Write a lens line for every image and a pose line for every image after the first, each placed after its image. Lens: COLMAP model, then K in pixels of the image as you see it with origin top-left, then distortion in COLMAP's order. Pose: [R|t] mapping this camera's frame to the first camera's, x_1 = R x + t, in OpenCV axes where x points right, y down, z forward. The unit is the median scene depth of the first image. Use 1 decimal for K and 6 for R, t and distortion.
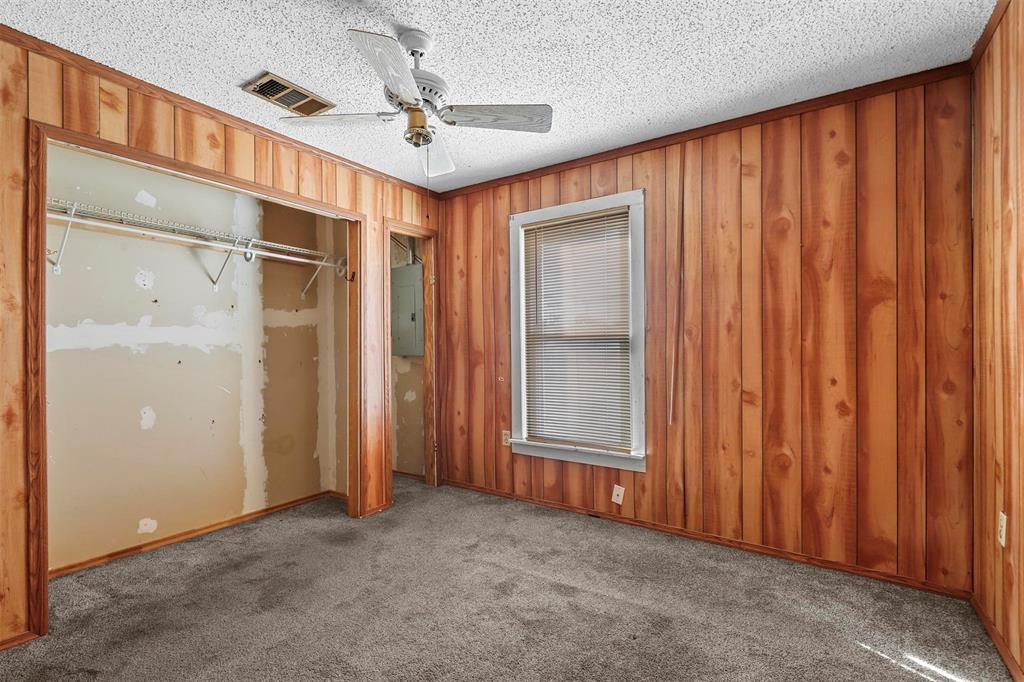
lens RADIAL K [[463.9, 0, 515.1], [0, 463.9, 346.4], [0, 0, 1]] dist [0.000603, 0.000110]
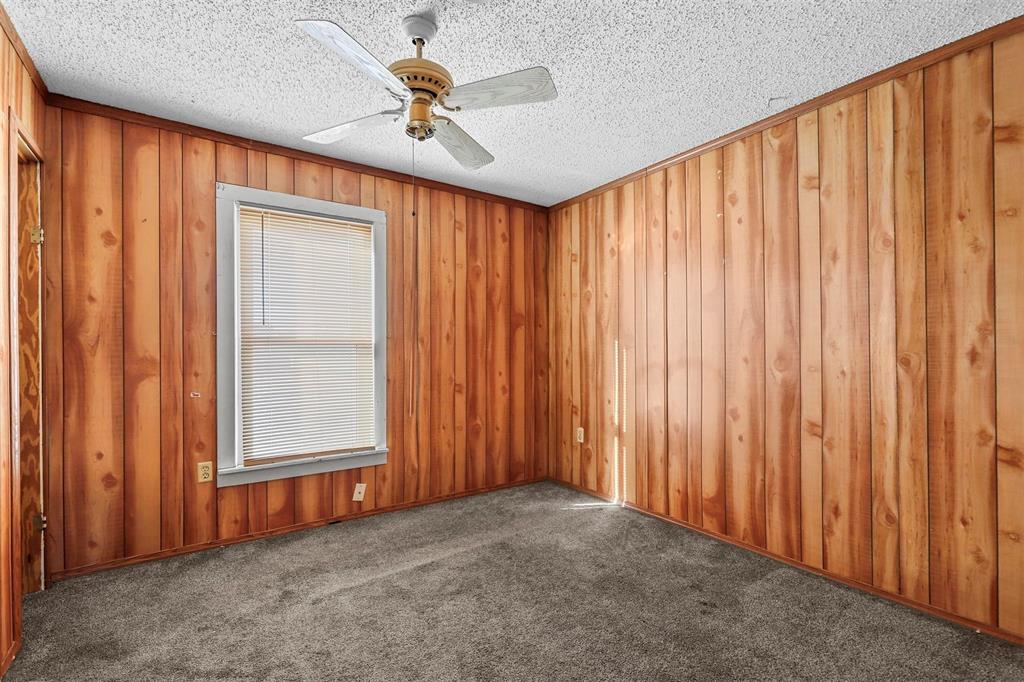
lens RADIAL K [[471.4, 0, 512.8], [0, 471.4, 350.2], [0, 0, 1]] dist [0.001992, 0.000016]
pose [[0.353060, 0.003443, 0.935594, -0.707869], [-0.001472, 0.999994, -0.003125, 0.000115], [-0.935600, -0.000274, 0.353063, 0.319033]]
